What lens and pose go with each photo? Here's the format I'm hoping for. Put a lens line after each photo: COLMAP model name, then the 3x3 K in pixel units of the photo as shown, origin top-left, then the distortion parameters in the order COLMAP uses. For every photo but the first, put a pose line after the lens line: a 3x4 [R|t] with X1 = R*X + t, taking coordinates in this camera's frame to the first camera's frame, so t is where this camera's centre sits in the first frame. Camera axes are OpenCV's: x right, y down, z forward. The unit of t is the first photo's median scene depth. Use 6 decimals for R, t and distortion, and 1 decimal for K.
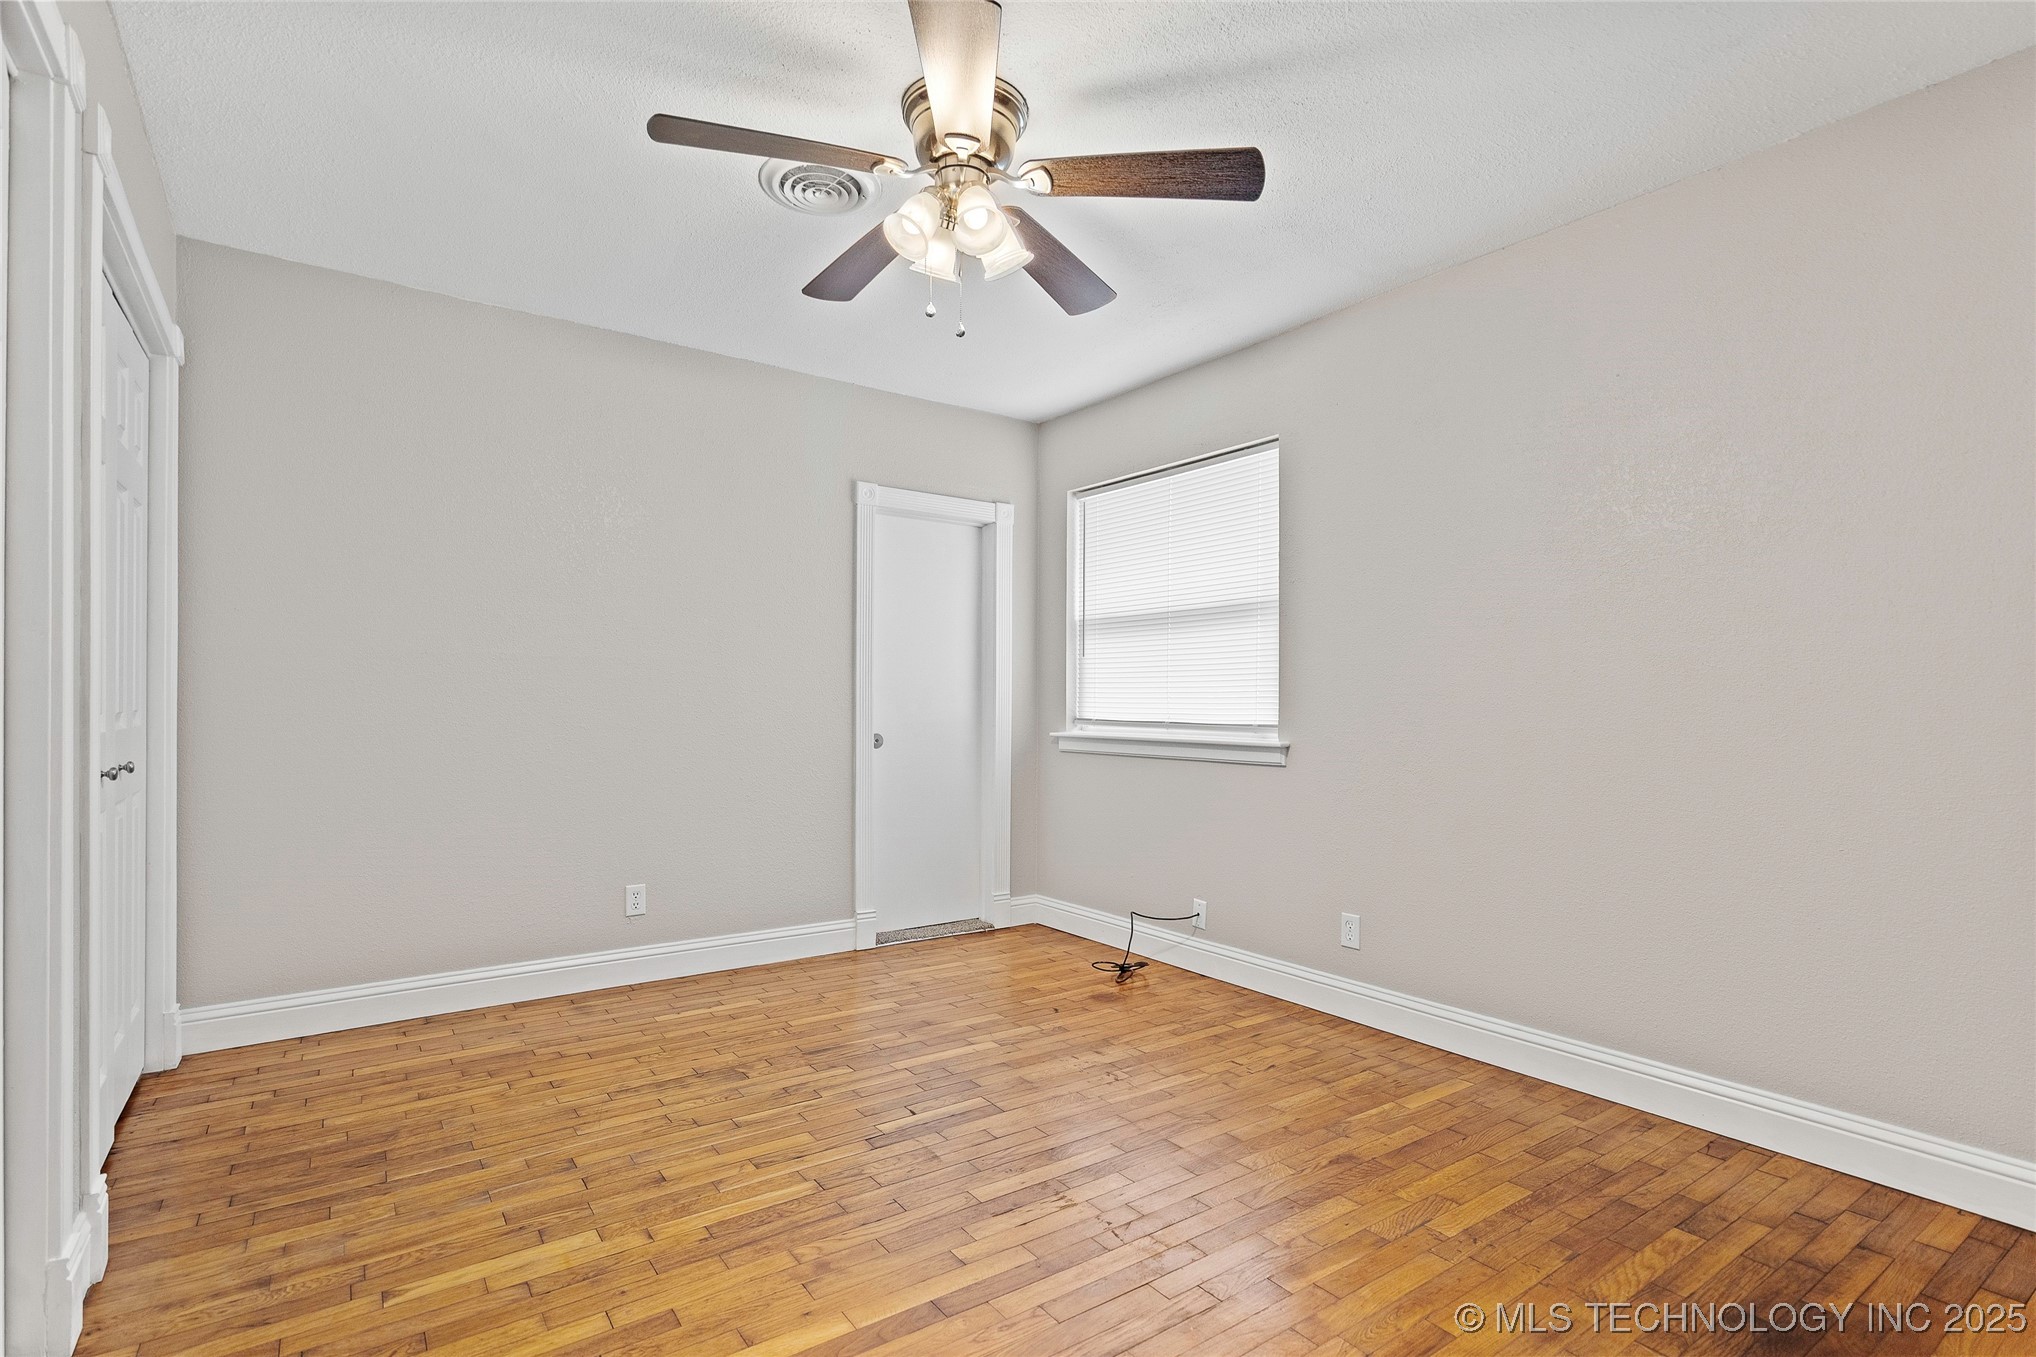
lens RADIAL K [[937.1, 0, 1018.0], [0, 937.1, 677.3], [0, 0, 1]] dist [0.000236, 0.000544]
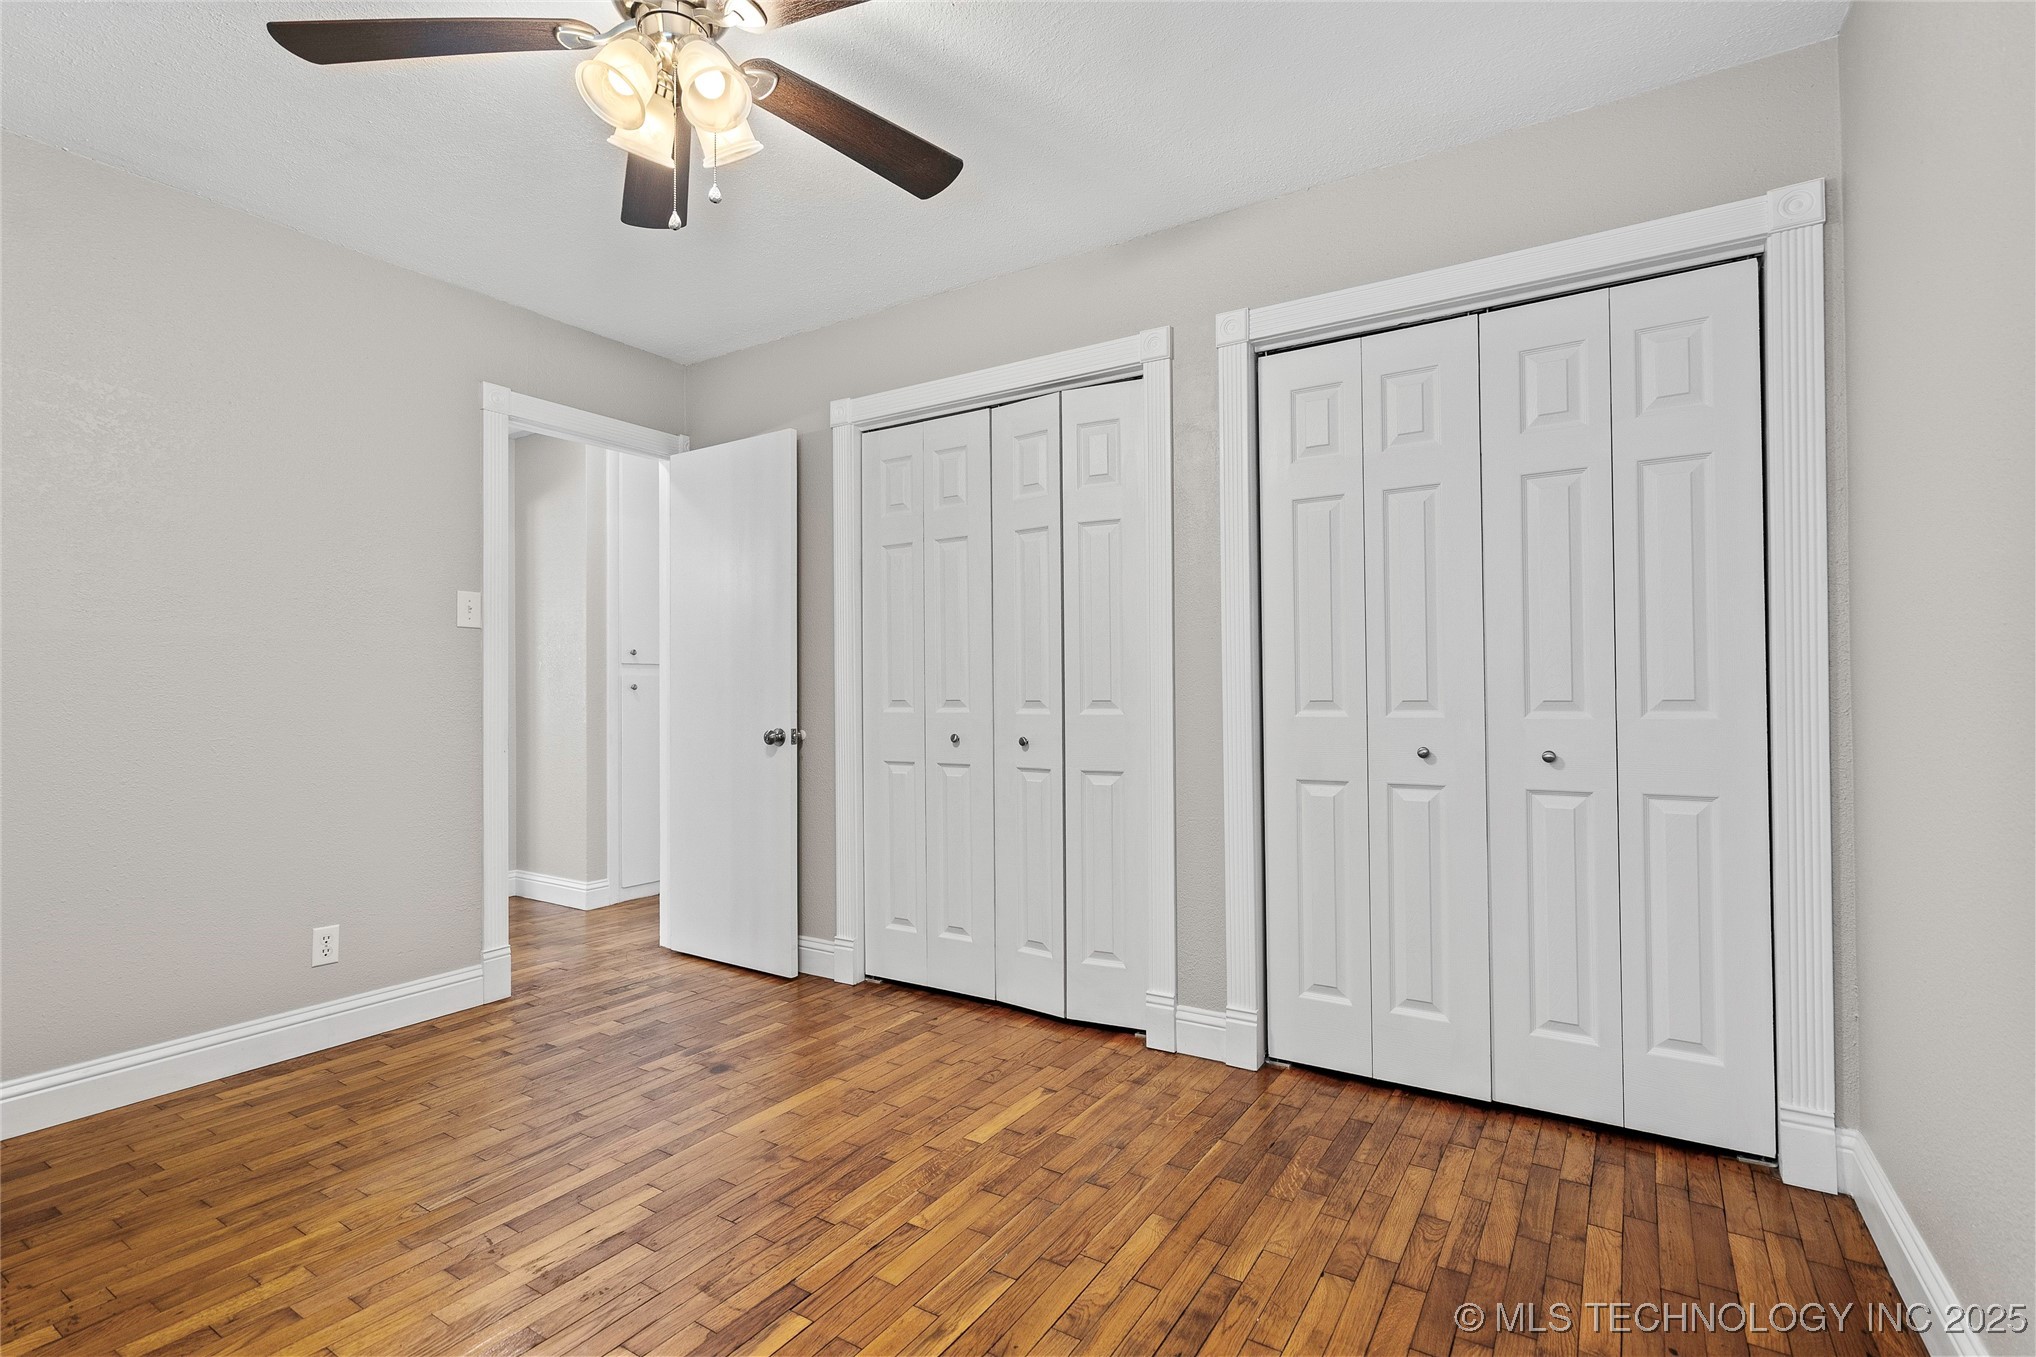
lens RADIAL K [[937.1, 0, 1018.0], [0, 937.1, 677.3], [0, 0, 1]] dist [0.000236, 0.000544]
pose [[-0.925356, -0.007582, -0.379023, -0.030720], [0.008978, 0.999081, -0.041906, 0.038413], [0.378993, -0.042181, -0.924438, 1.975948]]
